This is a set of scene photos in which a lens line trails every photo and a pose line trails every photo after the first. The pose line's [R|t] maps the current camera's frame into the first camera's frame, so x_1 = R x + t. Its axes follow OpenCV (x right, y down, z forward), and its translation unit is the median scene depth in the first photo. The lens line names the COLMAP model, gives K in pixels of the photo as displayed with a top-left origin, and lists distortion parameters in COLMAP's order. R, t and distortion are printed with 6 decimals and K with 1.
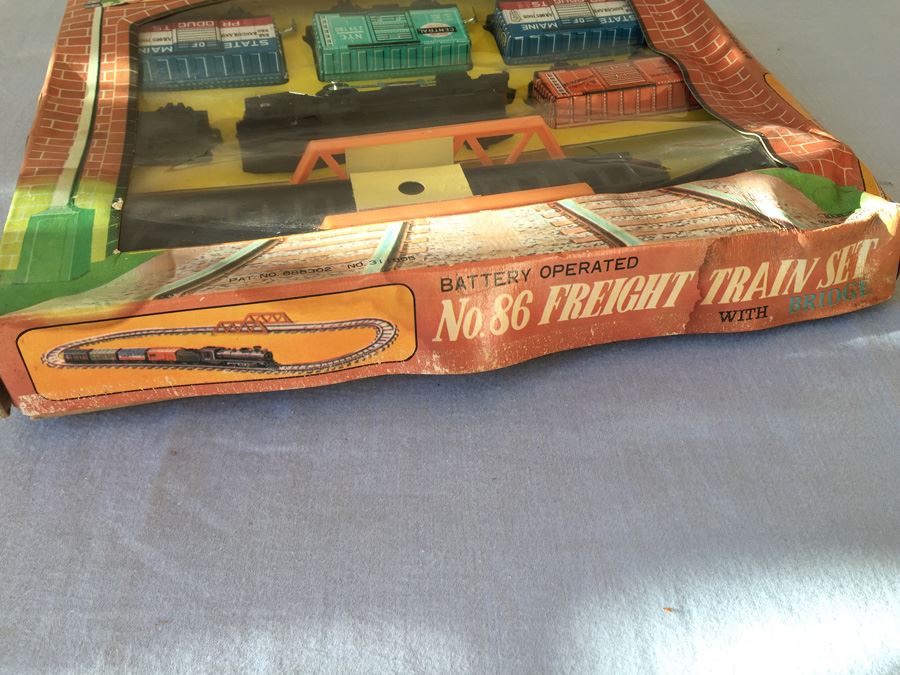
lens RADIAL K [[784.6, 0, 450.0], [0, 784.6, 337.5], [0, 0, 1]] dist [0.075019, -0.142090]
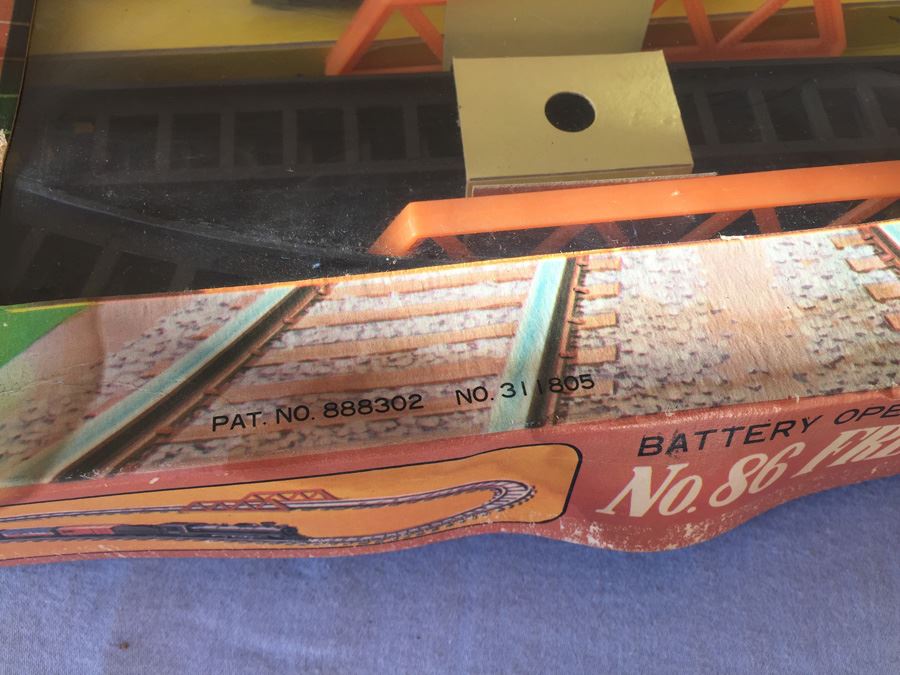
lens RADIAL K [[799.7, 0, 444.1], [0, 799.7, 334.8], [0, 0, 1]] dist [0.079895, -0.171200]
pose [[0.993821, 0.110692, -0.008201, -0.133701], [-0.098806, 0.915922, 0.389003, -0.306706], [0.050571, -0.385789, 0.921200, 0.544022]]
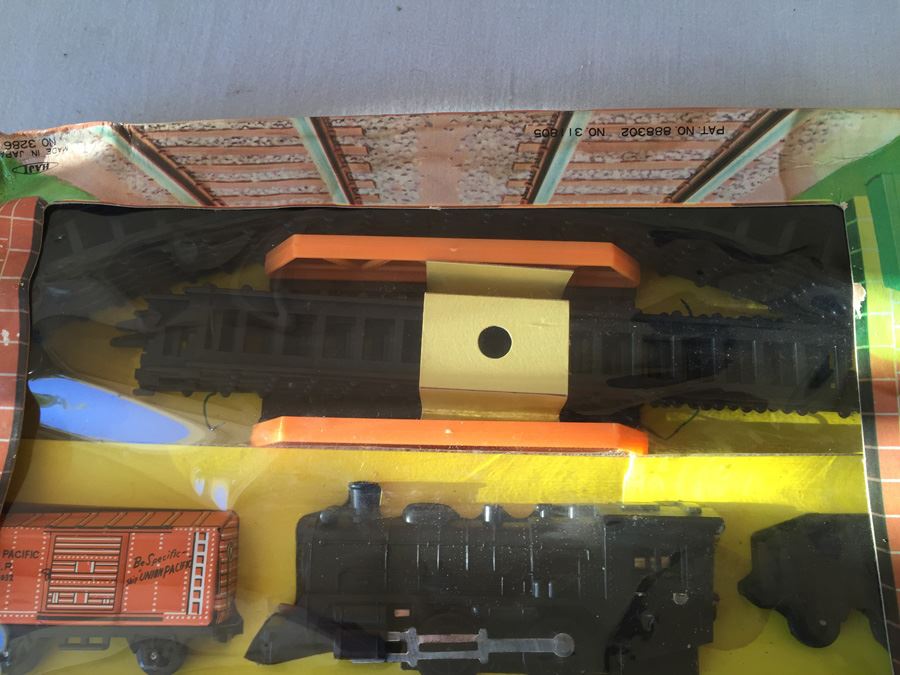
lens RADIAL K [[763.9, 0, 440.9], [0, 763.9, 344.6], [0, 0, 1]] dist [0.075323, -0.120893]
pose [[-0.968204, -0.242608, 0.061019, -0.053523], [0.169377, -0.456235, 0.873591, -1.051333], [-0.184101, 0.856149, 0.482821, 0.777390]]
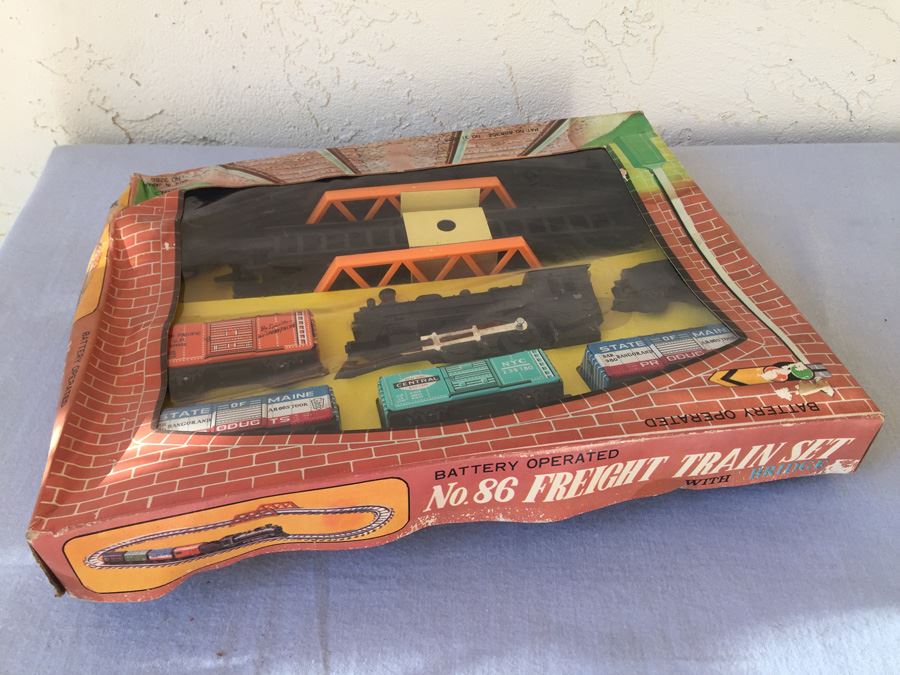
lens RADIAL K [[784.6, 0, 450.0], [0, 784.6, 337.5], [0, 0, 1]] dist [0.075019, -0.142090]
pose [[-0.998973, -0.045265, 0.001752, -0.080349], [-0.000113, 0.041160, 0.999153, -1.915310], [-0.045299, 0.998127, -0.041123, 1.520568]]
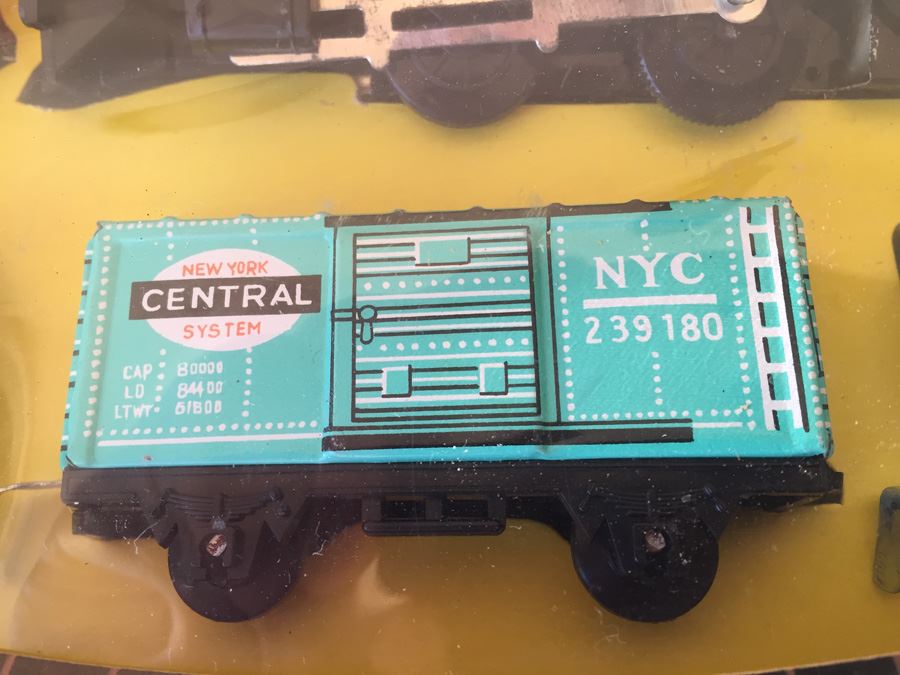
lens RADIAL K [[784.6, 0, 450.0], [0, 784.6, 337.5], [0, 0, 1]] dist [0.075019, -0.142090]
pose [[-0.973517, -0.228174, 0.014162, -0.123166], [0.163569, -0.651920, 0.740436, -0.831468], [-0.159716, 0.723144, 0.671978, 1.325087]]
